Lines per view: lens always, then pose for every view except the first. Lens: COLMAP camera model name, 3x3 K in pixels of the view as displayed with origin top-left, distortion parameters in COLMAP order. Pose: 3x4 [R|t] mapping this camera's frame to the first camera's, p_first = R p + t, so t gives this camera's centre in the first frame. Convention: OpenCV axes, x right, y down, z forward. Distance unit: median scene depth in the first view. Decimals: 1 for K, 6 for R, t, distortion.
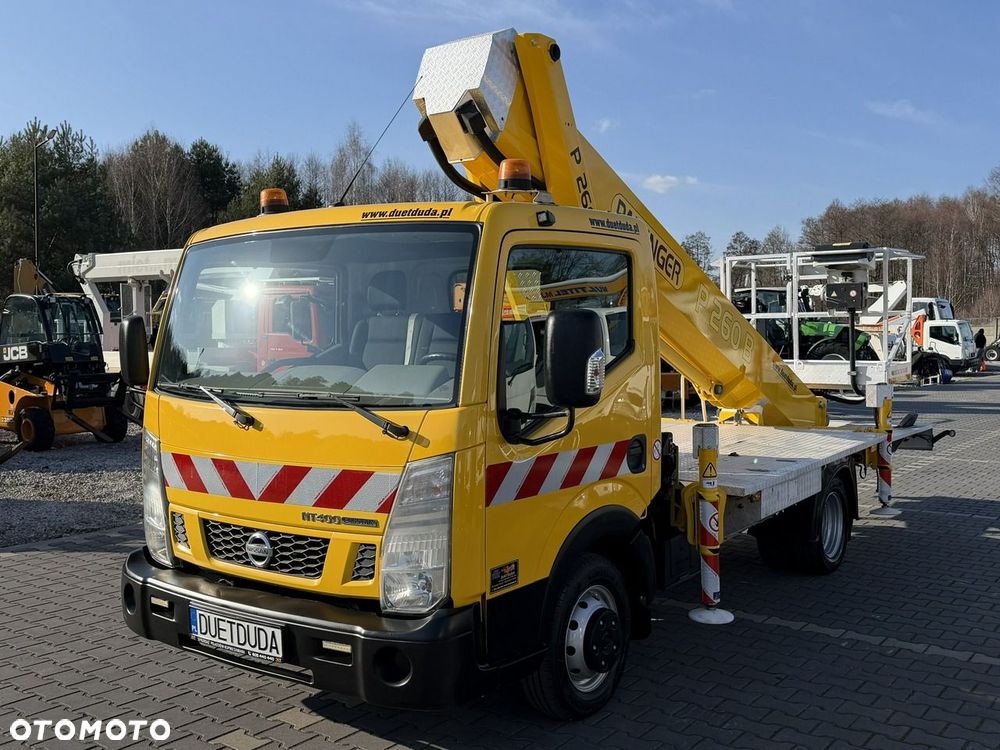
lens RADIAL K [[1110.6, 0, 500.0], [0, 1110.6, 375.0], [0, 0, 1]] dist [0.260227, -0.698540]
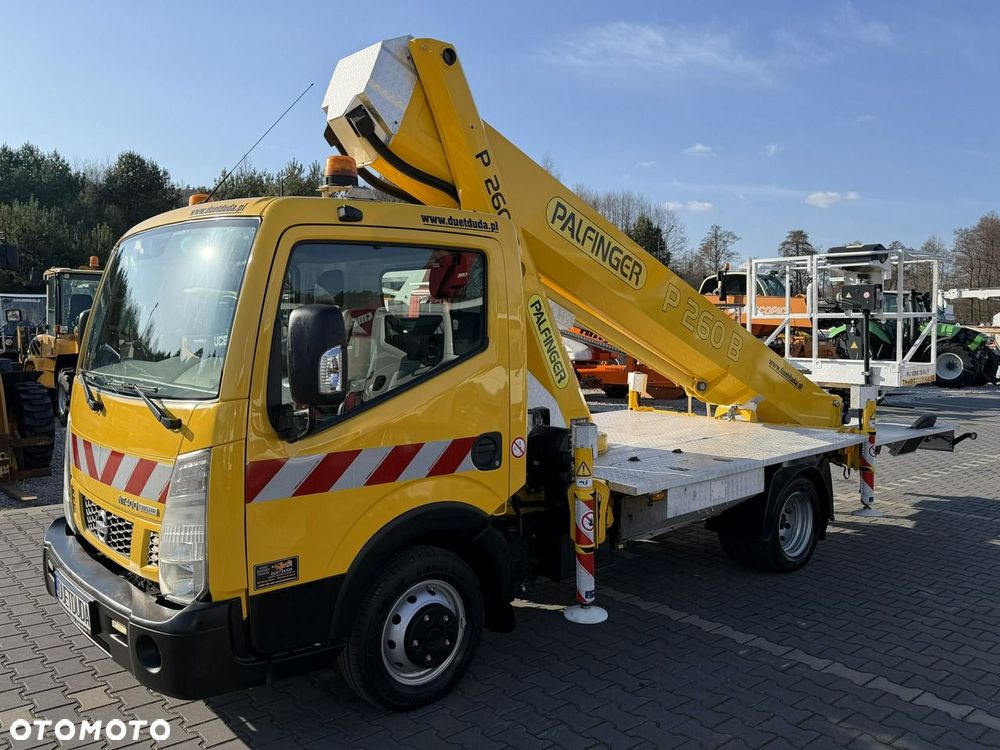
lens RADIAL K [[887.8, 0, 500.0], [0, 887.8, 375.0], [0, 0, 1]] dist [0.170167, -0.322391]
pose [[0.971537, 0.026679, -0.235383, 0.310918], [-0.023106, 0.999572, 0.017927, -0.012145], [0.235760, -0.011978, 0.971737, 0.219702]]
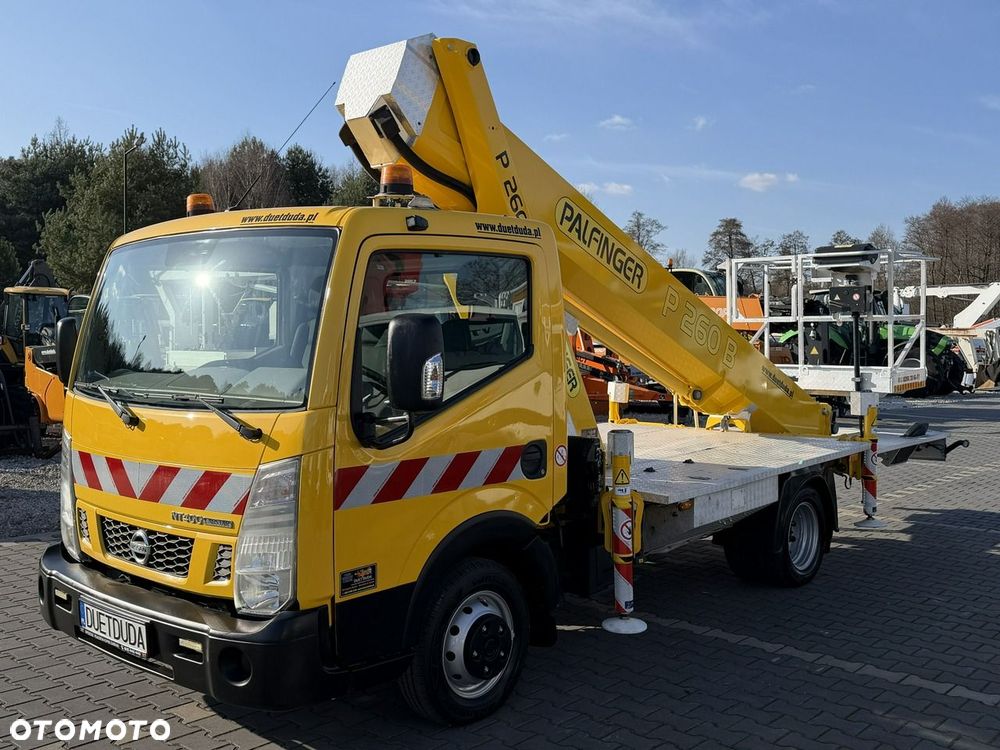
lens RADIAL K [[1109.4, 0, 496.7], [0, 1109.4, 367.8], [0, 0, 1]] dist [0.244813, -0.621854]
pose [[0.993722, 0.010079, -0.111419, 0.193000], [-0.010805, 0.999924, -0.005911, -0.004430], [0.111351, 0.007078, 0.993756, 0.012332]]
